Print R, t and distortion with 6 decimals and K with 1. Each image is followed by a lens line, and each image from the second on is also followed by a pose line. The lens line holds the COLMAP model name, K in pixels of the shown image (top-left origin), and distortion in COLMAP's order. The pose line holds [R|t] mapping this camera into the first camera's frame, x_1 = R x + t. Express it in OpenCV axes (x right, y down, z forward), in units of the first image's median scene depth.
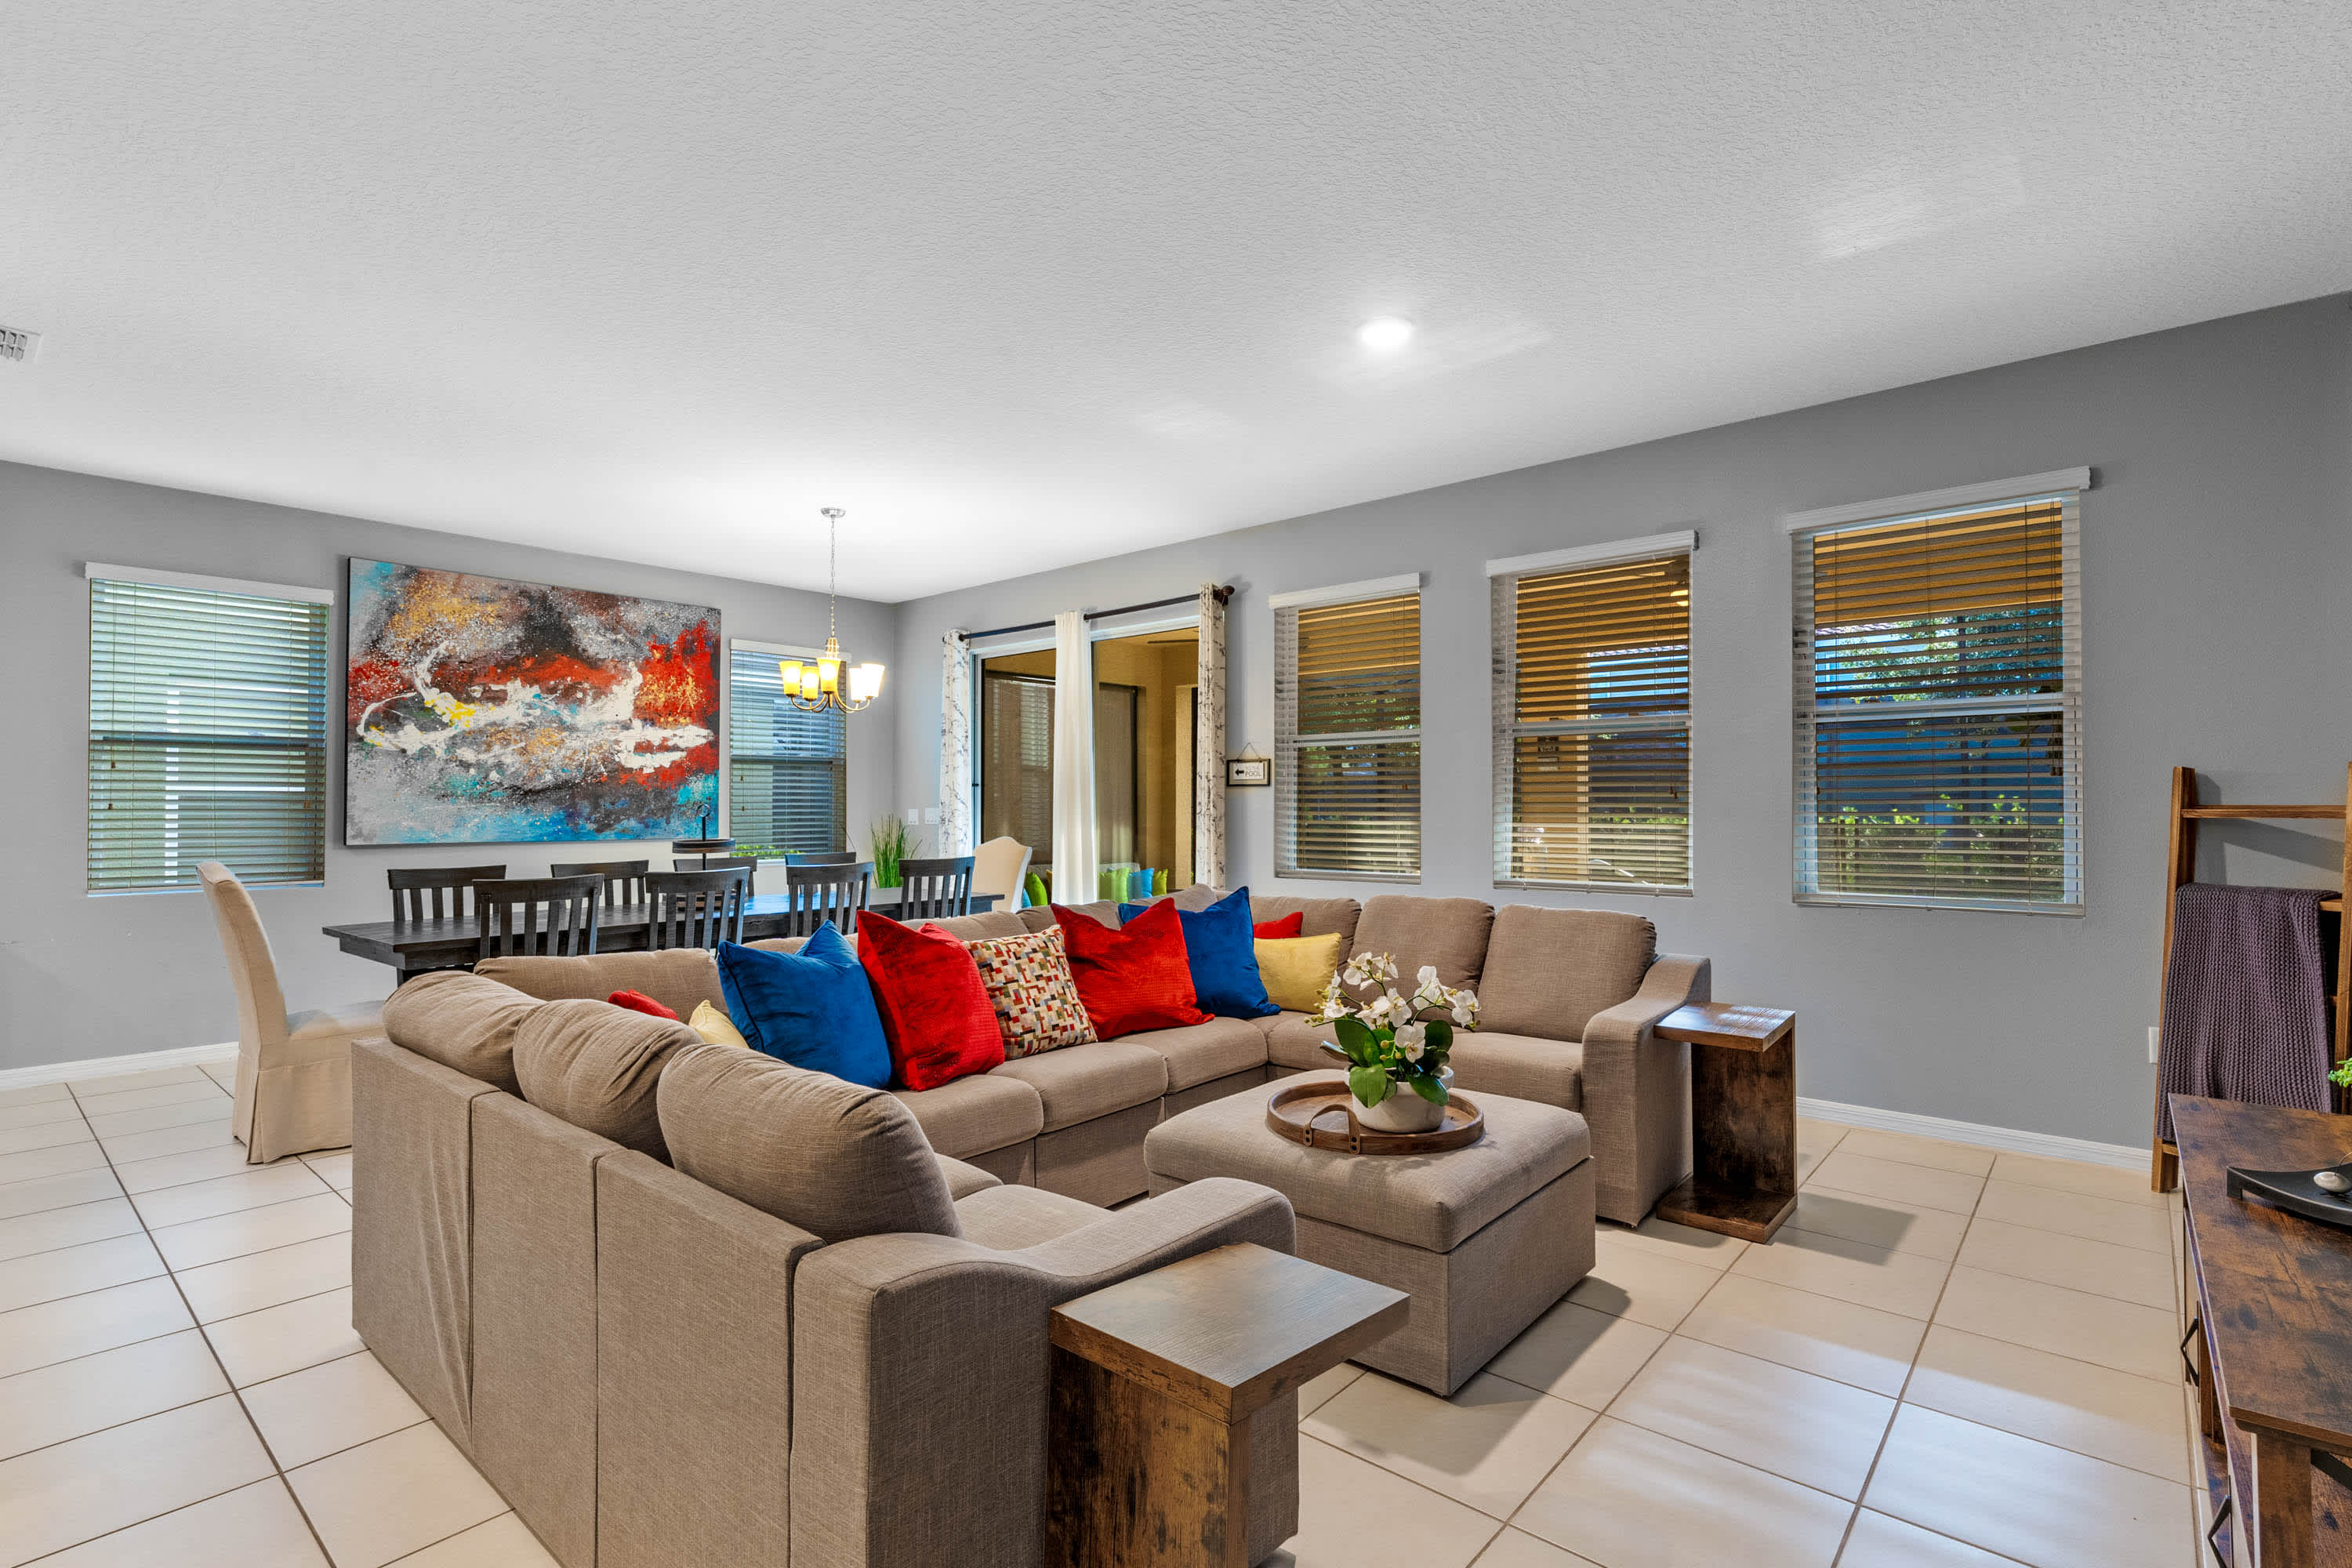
lens RADIAL K [[1107.7, 0, 1176.0], [0, 1107.7, 784.0], [0, 0, 1]] dist [0.001543, 0.000367]
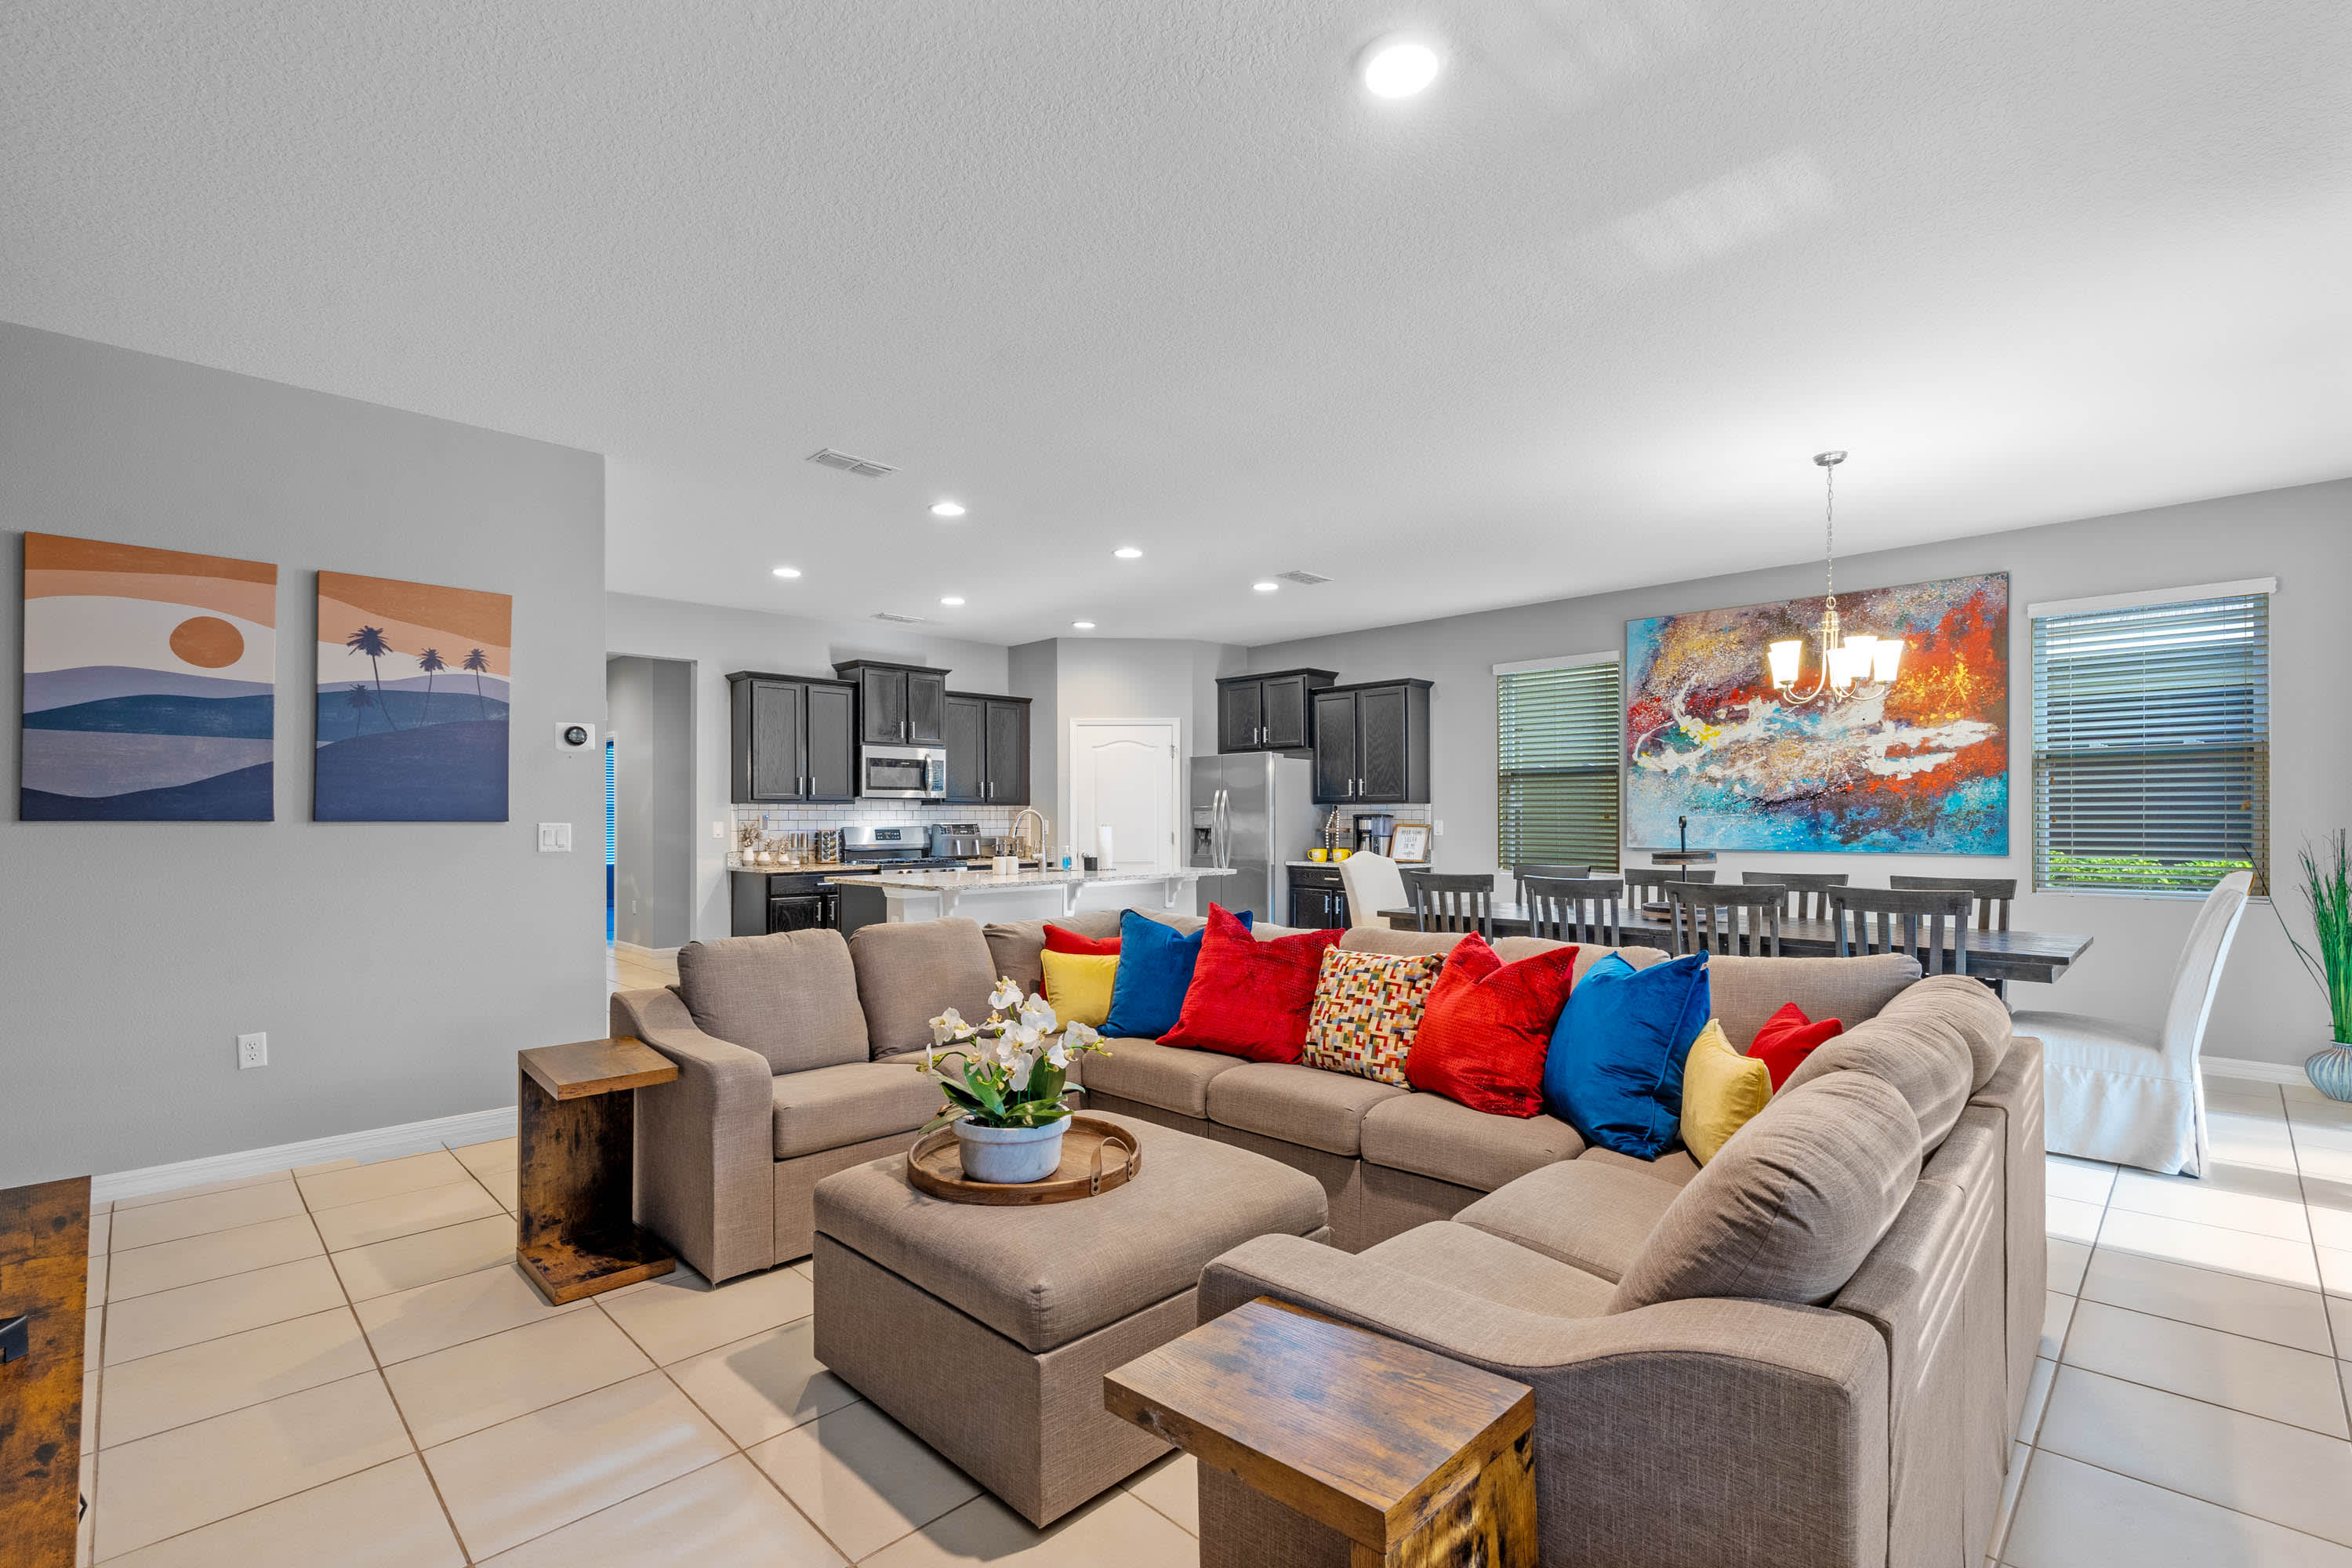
lens RADIAL K [[1047.7, 0, 1177.1], [0, 1047.7, 819.7], [0, 0, 1]] dist [-0.001416, -0.000444]
pose [[-0.071401, 0.003348, -0.997442, 0.452314], [0.022990, 0.999734, 0.001710, 0.008492], [0.997183, -0.022809, -0.071459, 0.519817]]
